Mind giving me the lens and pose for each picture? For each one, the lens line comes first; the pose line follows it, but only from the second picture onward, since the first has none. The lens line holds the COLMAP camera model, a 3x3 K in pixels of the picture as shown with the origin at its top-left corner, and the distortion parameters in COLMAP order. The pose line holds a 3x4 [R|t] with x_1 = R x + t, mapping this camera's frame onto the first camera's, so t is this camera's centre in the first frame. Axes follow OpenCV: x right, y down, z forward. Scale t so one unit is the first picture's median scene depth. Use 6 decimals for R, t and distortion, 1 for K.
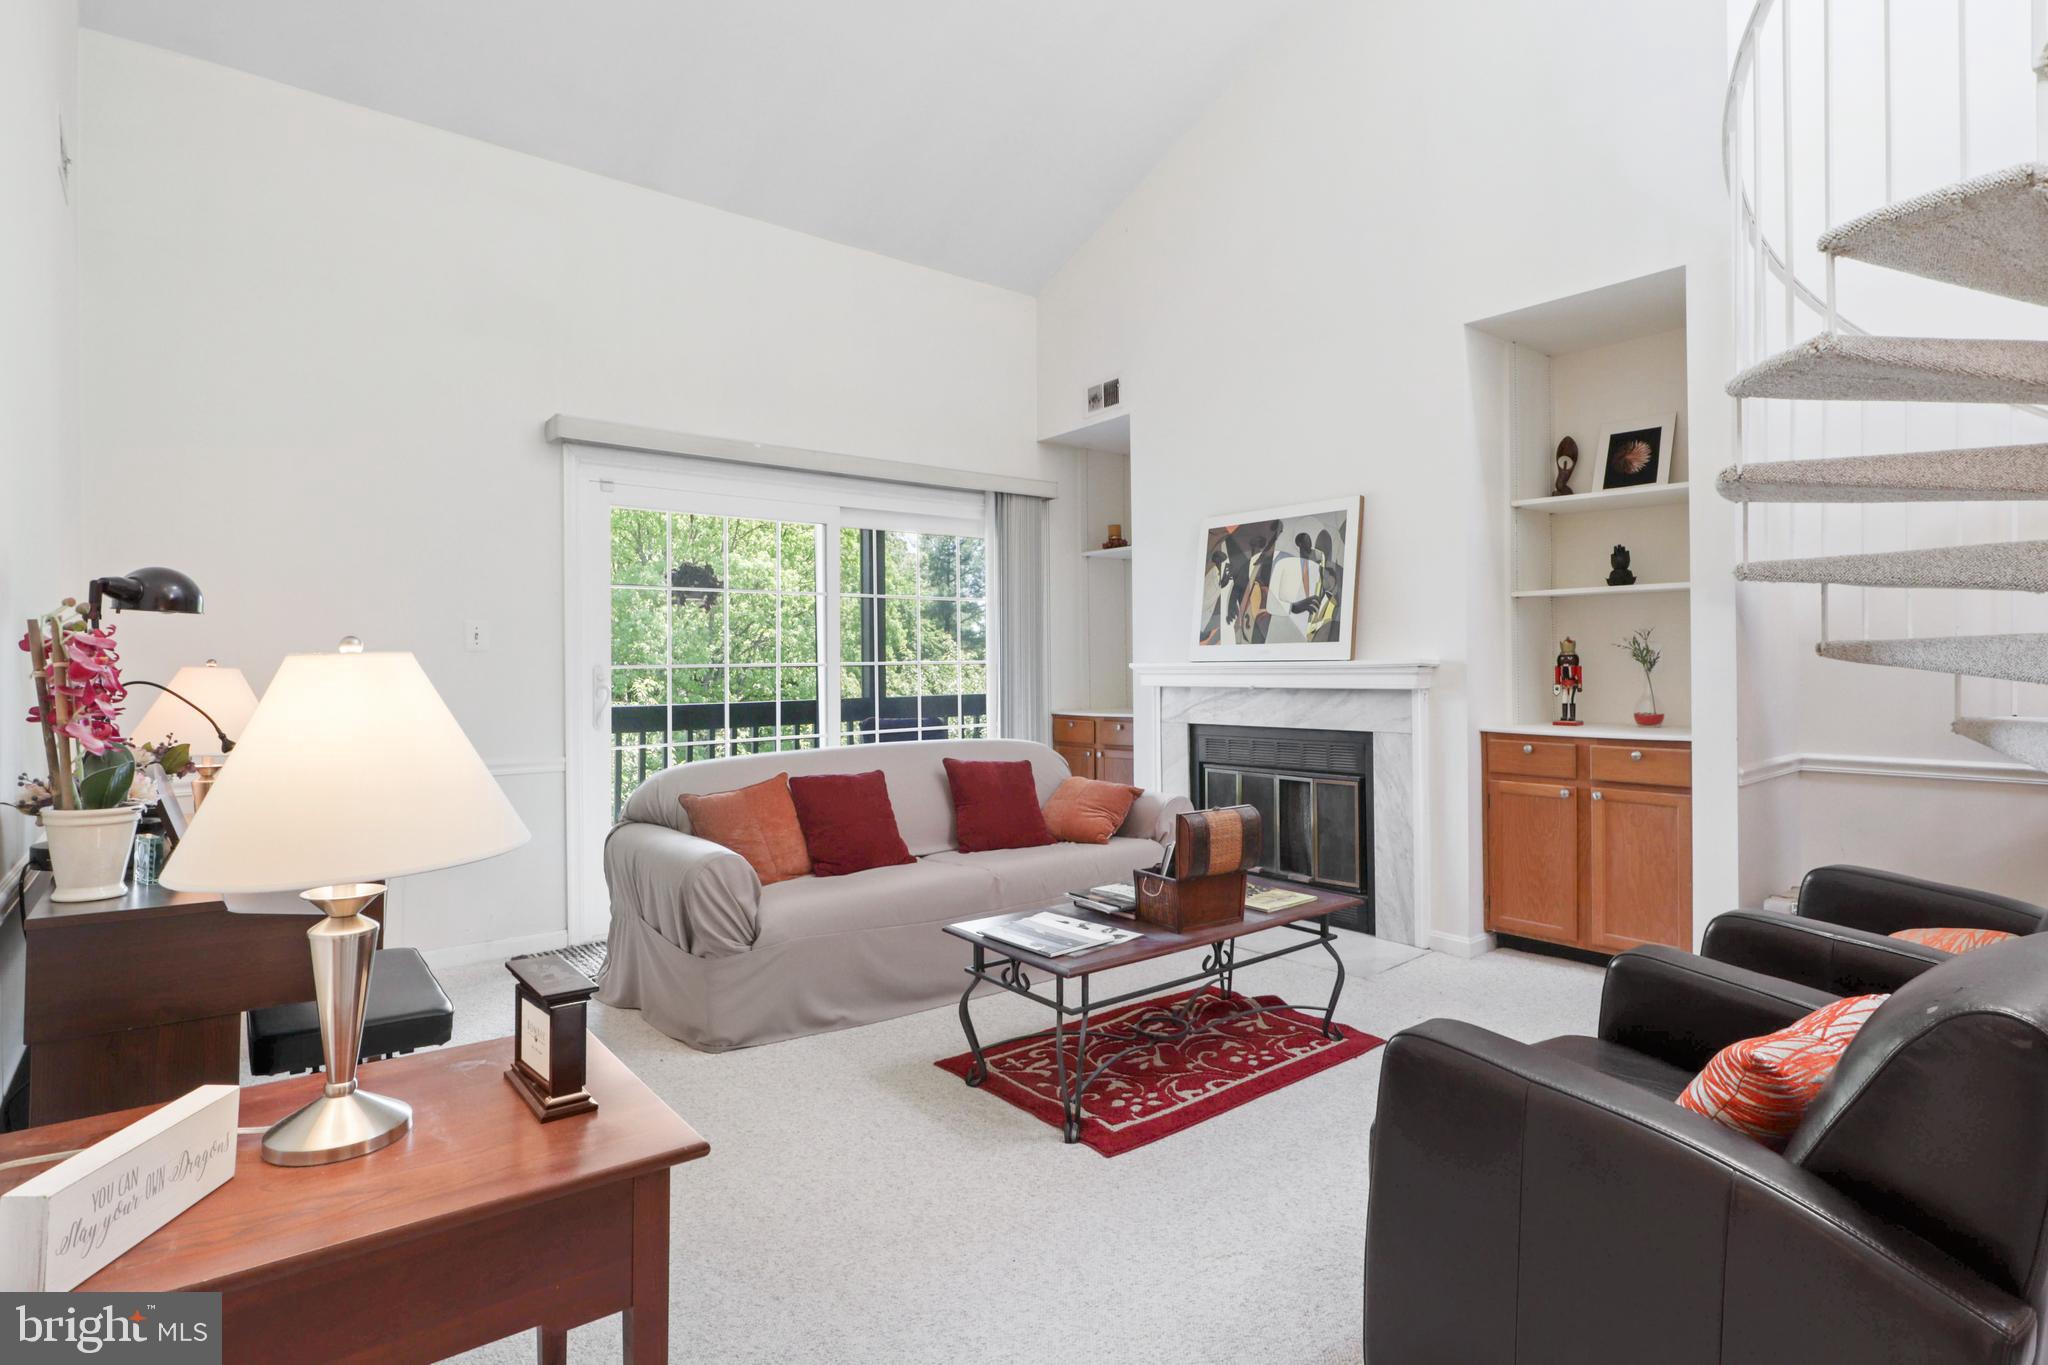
lens RADIAL K [[1052.3, 0, 1041.3], [0, 1052.3, 661.7], [0, 0, 1]] dist [-0.009485, 0.009348]
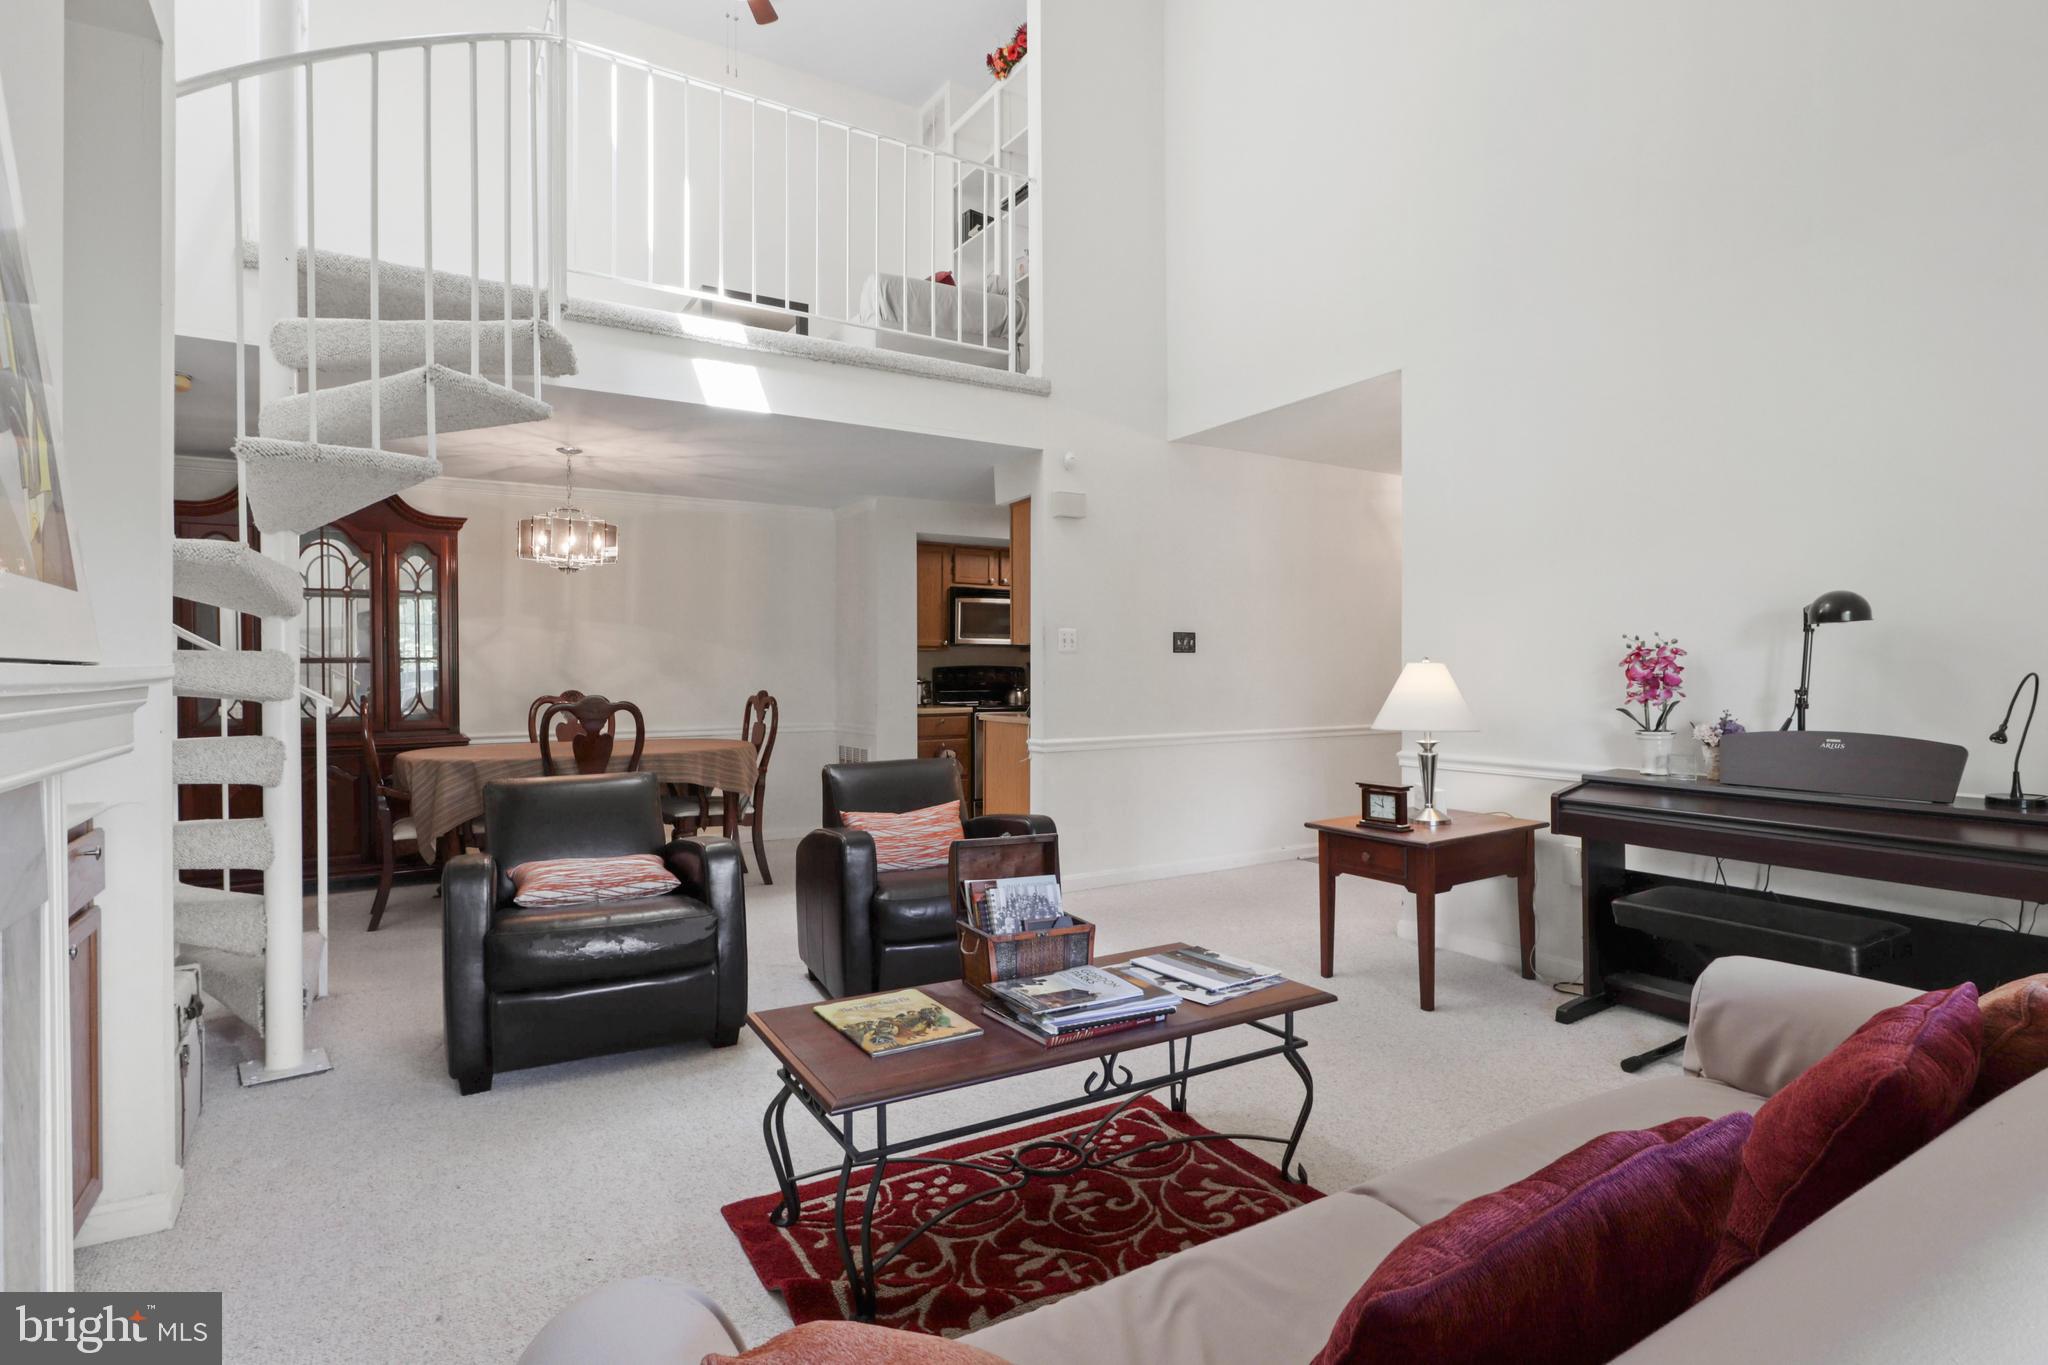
lens RADIAL K [[1052.3, 0, 1019.1], [0, 1052.3, 690.6], [0, 0, 1]] dist [-0.009485, 0.009348]
pose [[-0.985863, 0.011343, 0.167171, 0.090421], [0.015180, 0.999650, 0.021688, -0.002663], [-0.166866, 0.023919, -0.985689, 1.318626]]
